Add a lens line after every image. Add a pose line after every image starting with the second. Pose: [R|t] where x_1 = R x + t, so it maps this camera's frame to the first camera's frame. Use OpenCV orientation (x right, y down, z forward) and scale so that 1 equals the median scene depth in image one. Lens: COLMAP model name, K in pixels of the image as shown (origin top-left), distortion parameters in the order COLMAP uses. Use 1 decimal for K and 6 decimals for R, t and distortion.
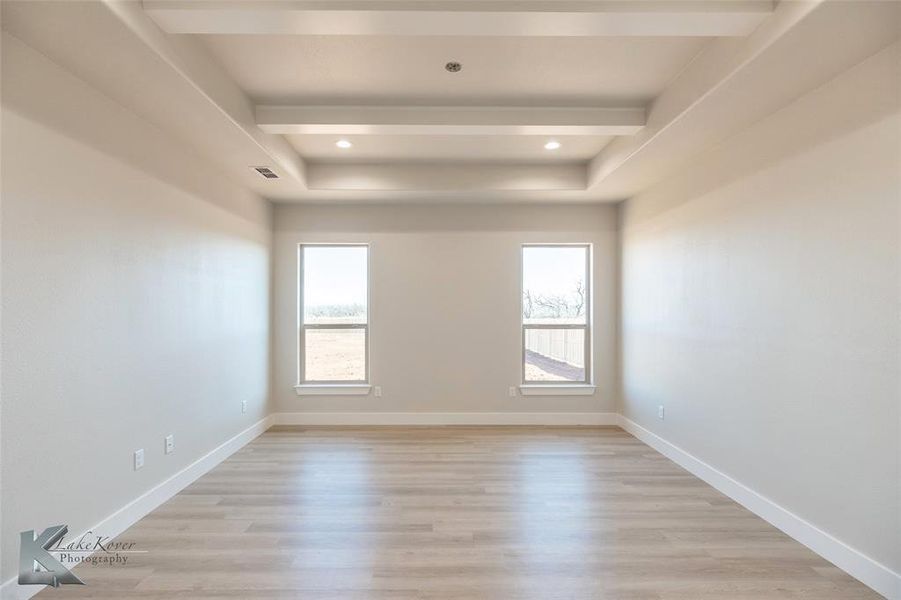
lens RADIAL K [[408.9, 0, 456.1], [0, 408.9, 301.1], [0, 0, 1]] dist [0.001408, 0.000029]
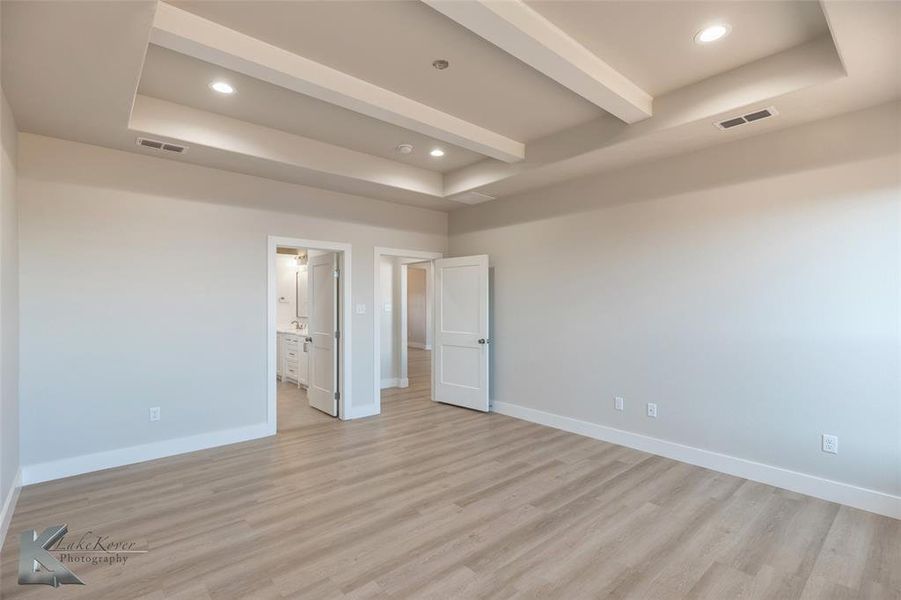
lens RADIAL K [[408.9, 0, 456.1], [0, 408.9, 301.1], [0, 0, 1]] dist [0.001408, 0.000029]
pose [[-0.761828, -0.005308, -0.647757, 0.546441], [0.010034, 0.999750, -0.019994, 0.038945], [0.647701, -0.021731, -0.761584, 1.561753]]
